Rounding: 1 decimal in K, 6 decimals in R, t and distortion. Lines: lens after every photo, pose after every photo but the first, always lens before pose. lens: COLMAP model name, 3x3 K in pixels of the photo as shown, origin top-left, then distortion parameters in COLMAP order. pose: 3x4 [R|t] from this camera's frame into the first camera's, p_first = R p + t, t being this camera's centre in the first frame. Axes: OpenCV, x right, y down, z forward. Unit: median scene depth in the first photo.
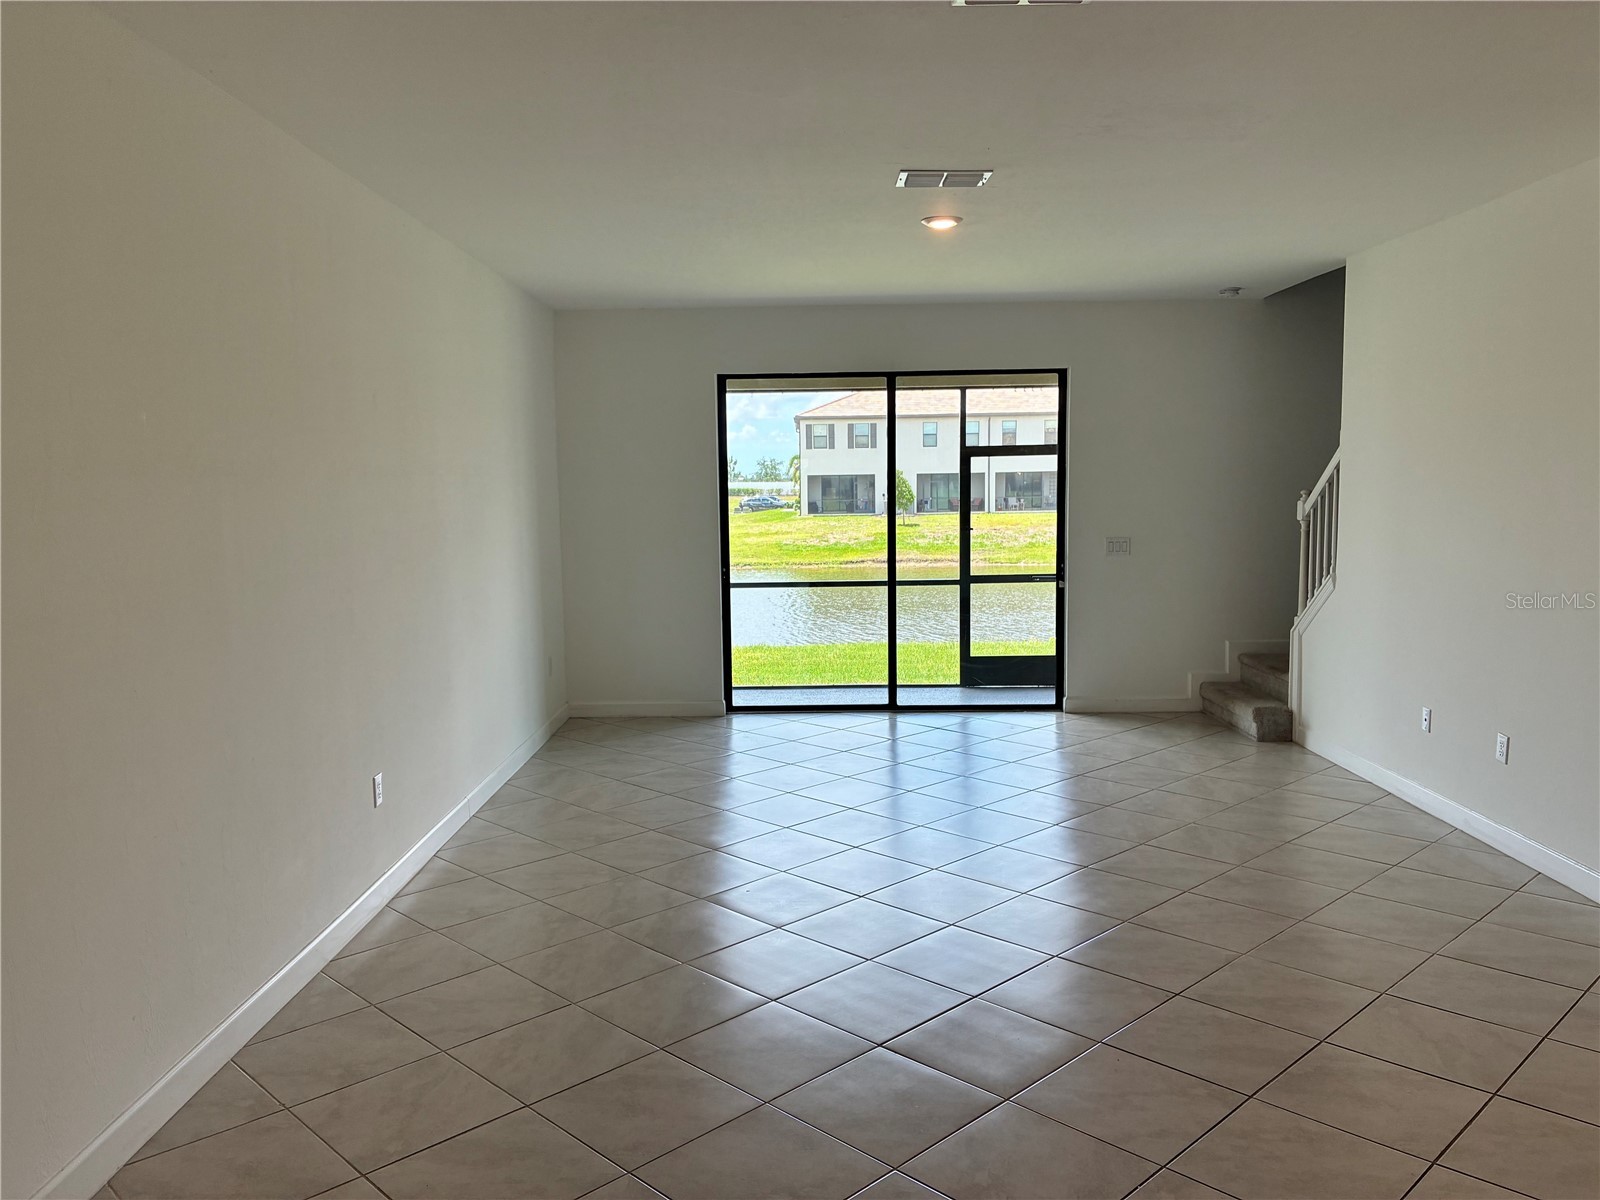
lens RADIAL K [[1219.7, 0, 801.7], [0, 1219.7, 596.2], [0, 0, 1]] dist [0.043874, -0.048031]
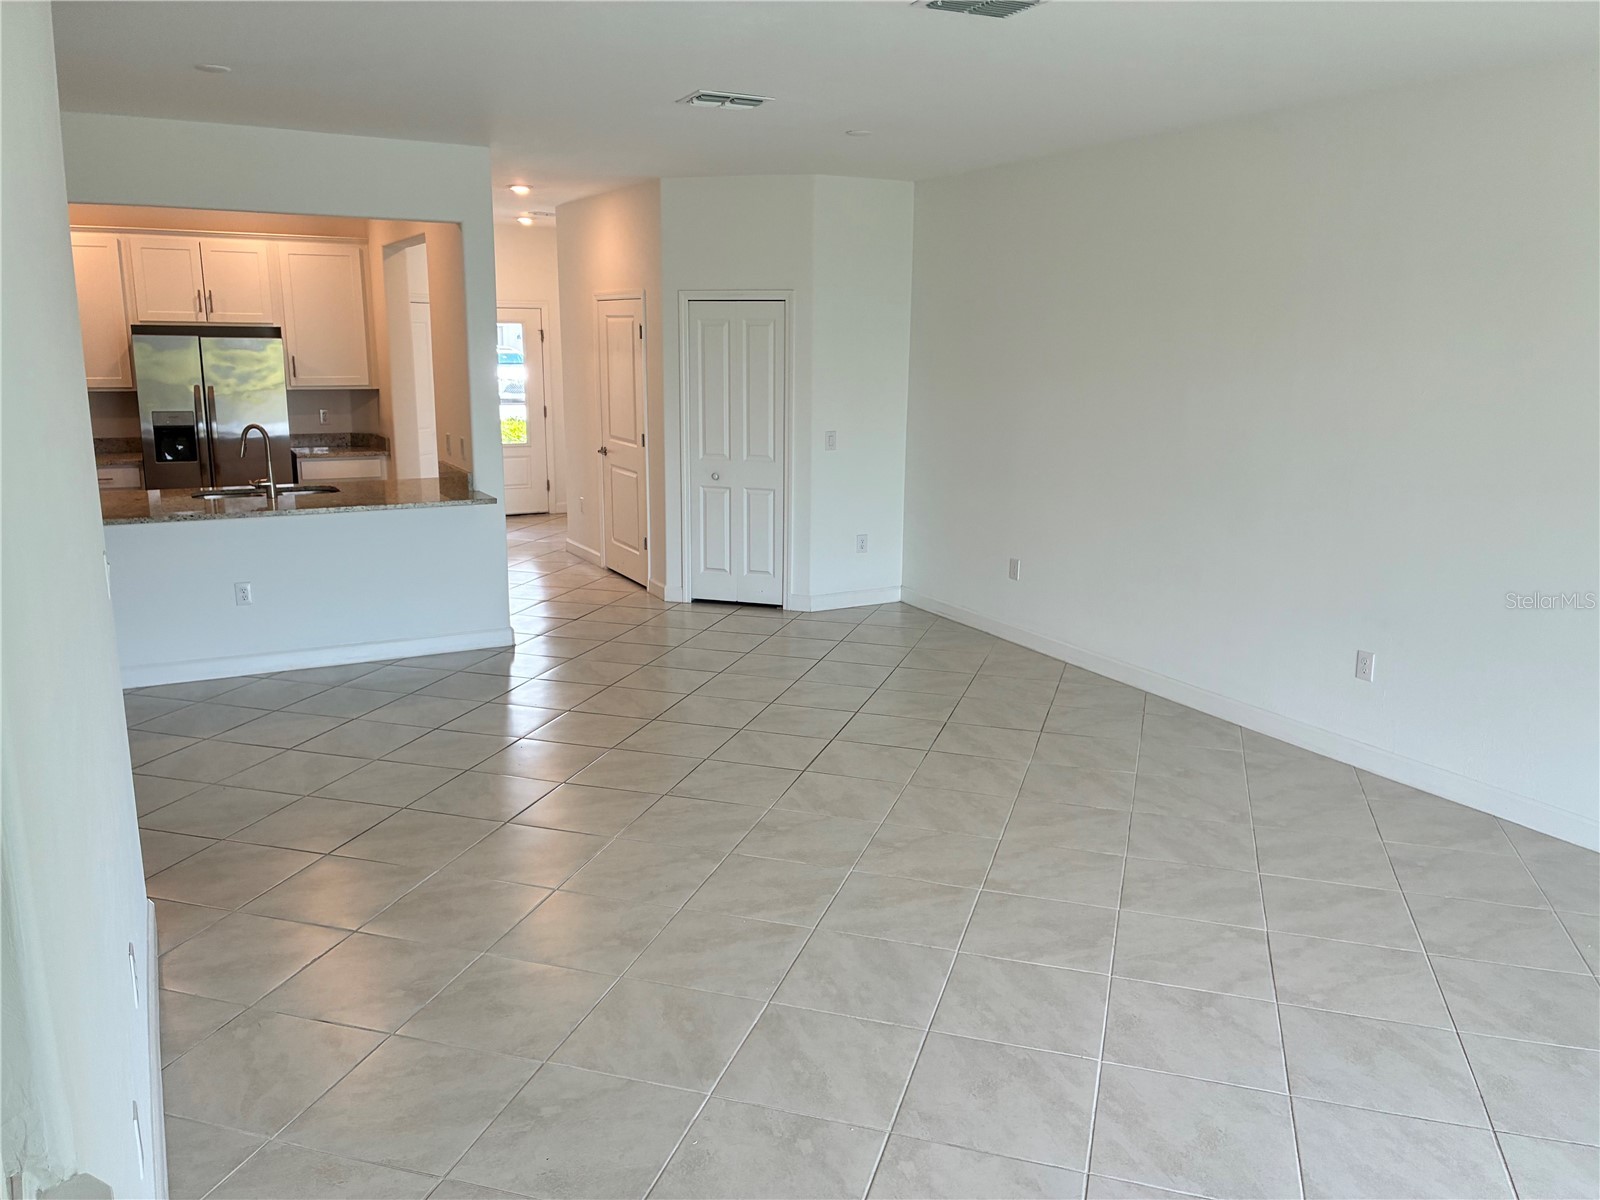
lens RADIAL K [[1219.7, 0, 801.7], [0, 1219.7, 596.2], [0, 0, 1]] dist [0.043874, -0.048031]
pose [[-0.879729, 0.105542, -0.463614, 0.341646], [-0.039764, 0.955307, 0.292930, -0.115053], [0.473810, 0.276134, -0.836214, 0.950635]]
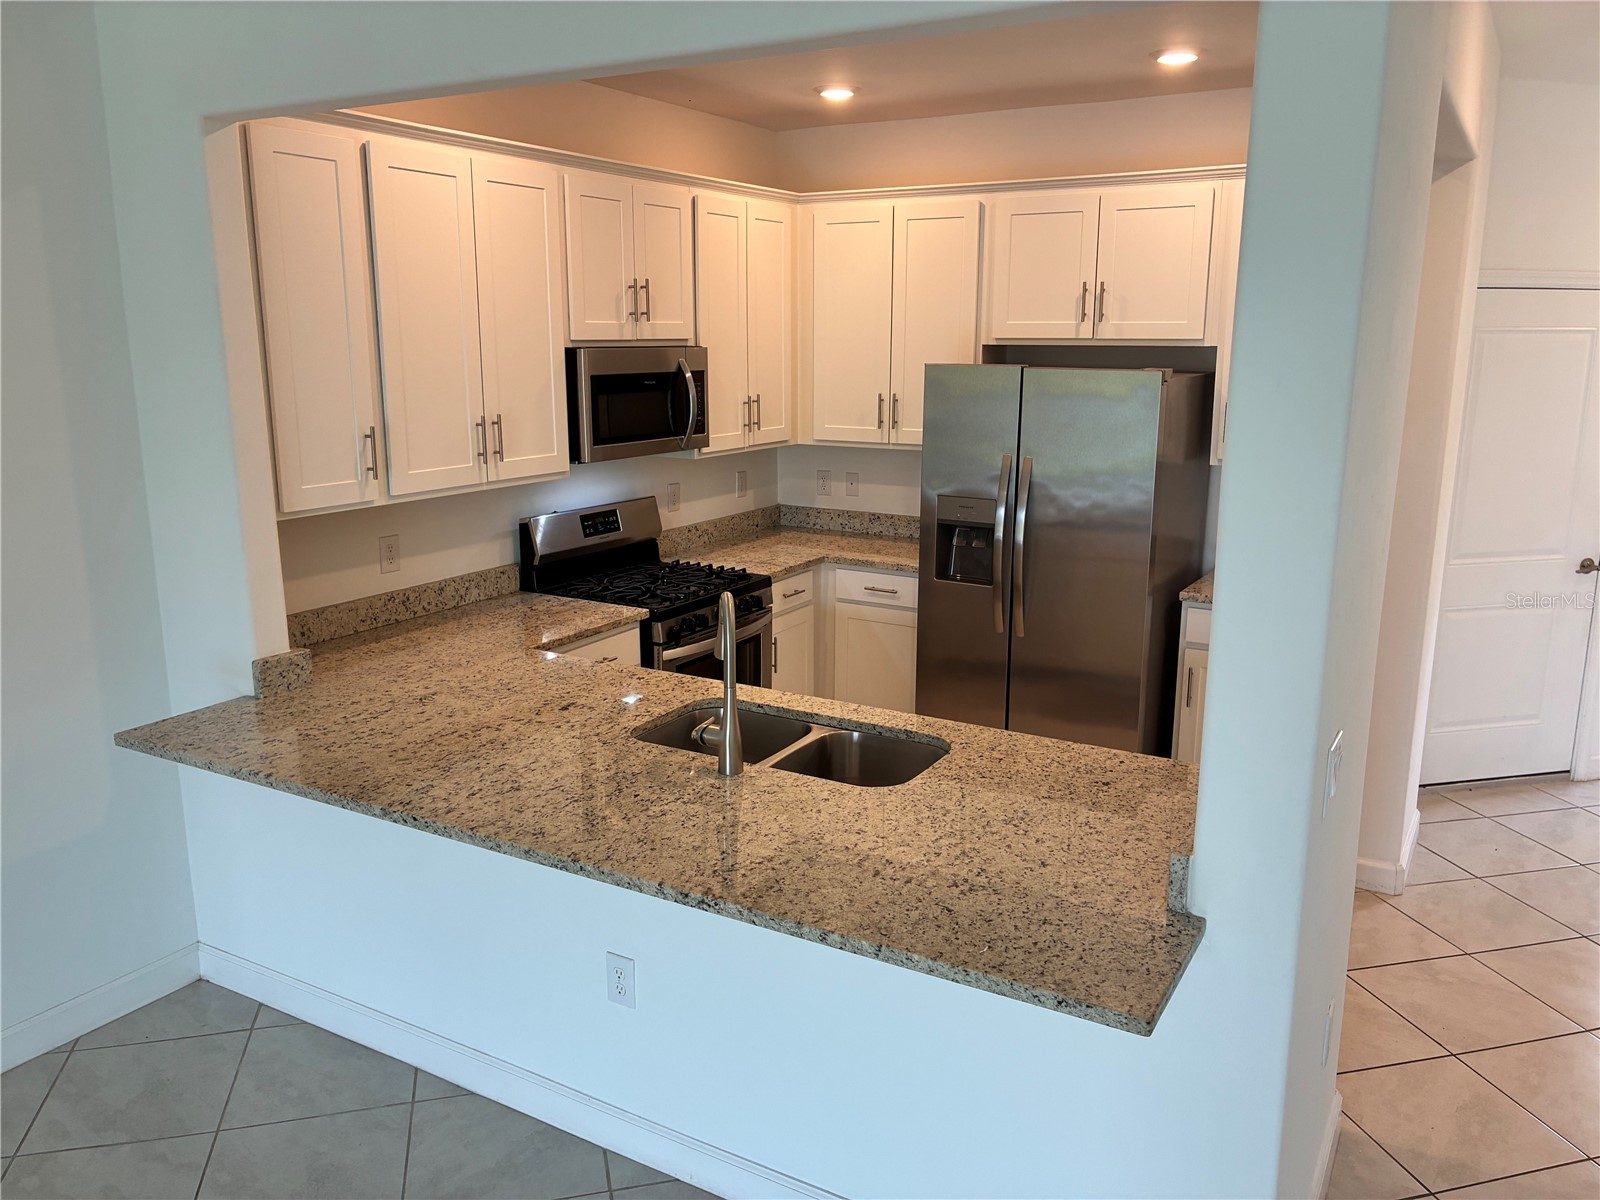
lens RADIAL K [[1219.7, 0, 801.7], [0, 1219.7, 596.2], [0, 0, 1]] dist [0.043874, -0.048031]
pose [[-0.861873, -0.095542, 0.498043, 0.096056], [0.056707, 0.957776, 0.281867, -0.066536], [-0.503944, 0.271176, -0.820064, 0.359503]]
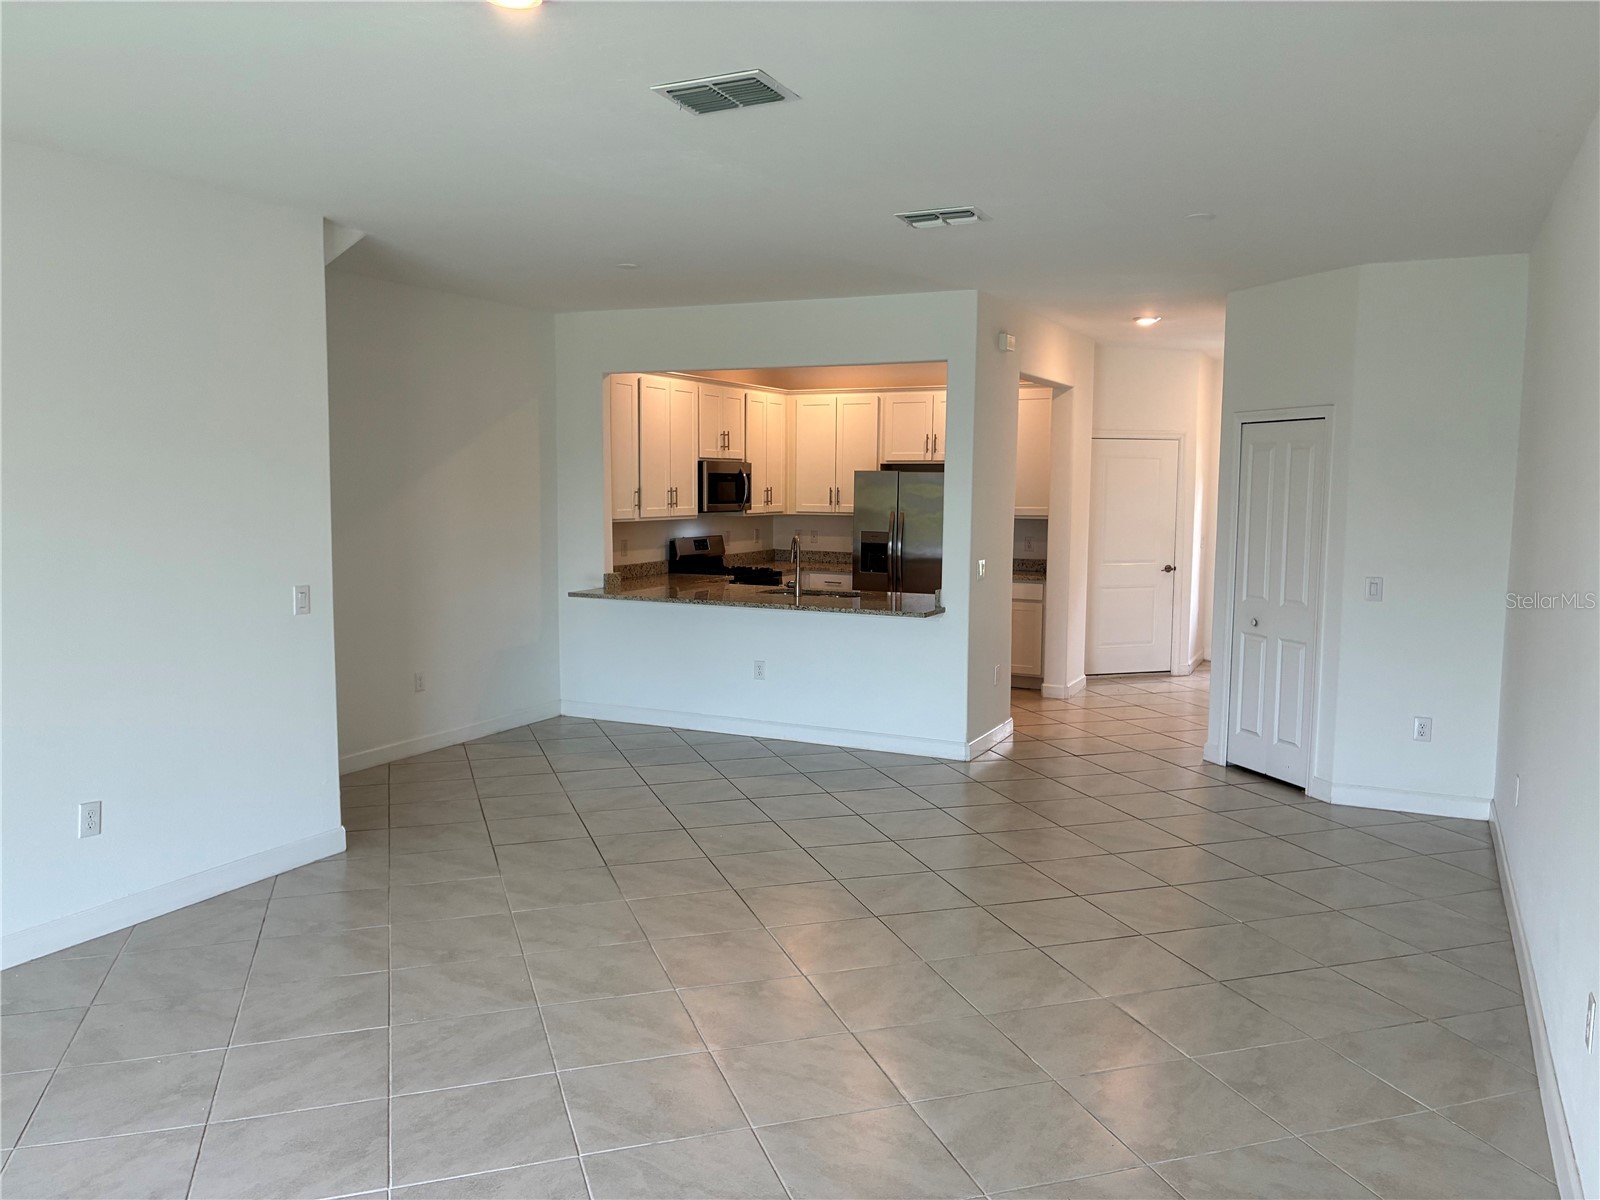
lens RADIAL K [[1219.7, 0, 801.7], [0, 1219.7, 596.2], [0, 0, 1]] dist [0.043874, -0.048031]
pose [[-0.899169, -0.034873, 0.436209, -0.145408], [0.044630, 0.984314, 0.170688, -0.093269], [-0.435319, 0.172945, -0.883508, 0.948321]]
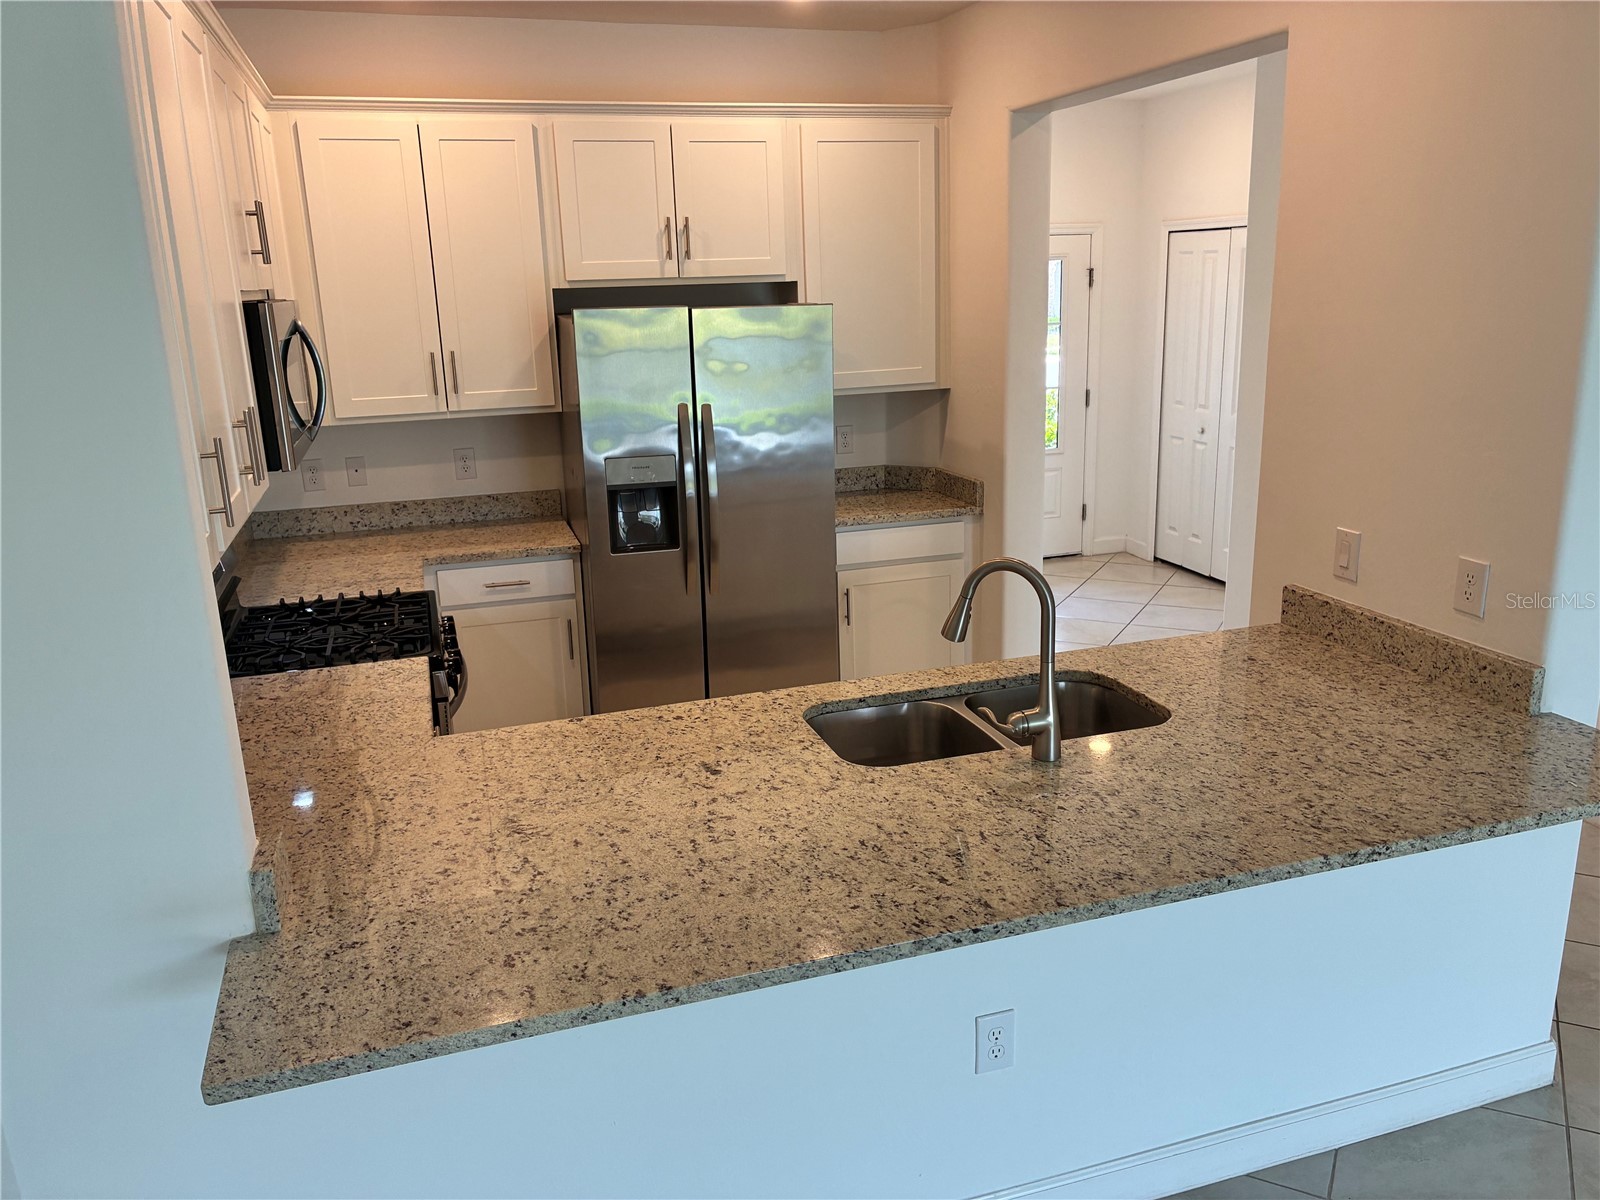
lens RADIAL K [[1219.7, 0, 801.7], [0, 1219.7, 596.2], [0, 0, 1]] dist [0.043874, -0.048031]
pose [[-0.950671, 0.119443, -0.286283, 0.400486], [0.015166, 0.939689, 0.341694, -0.065238], [0.309829, 0.320497, -0.895147, 0.341880]]
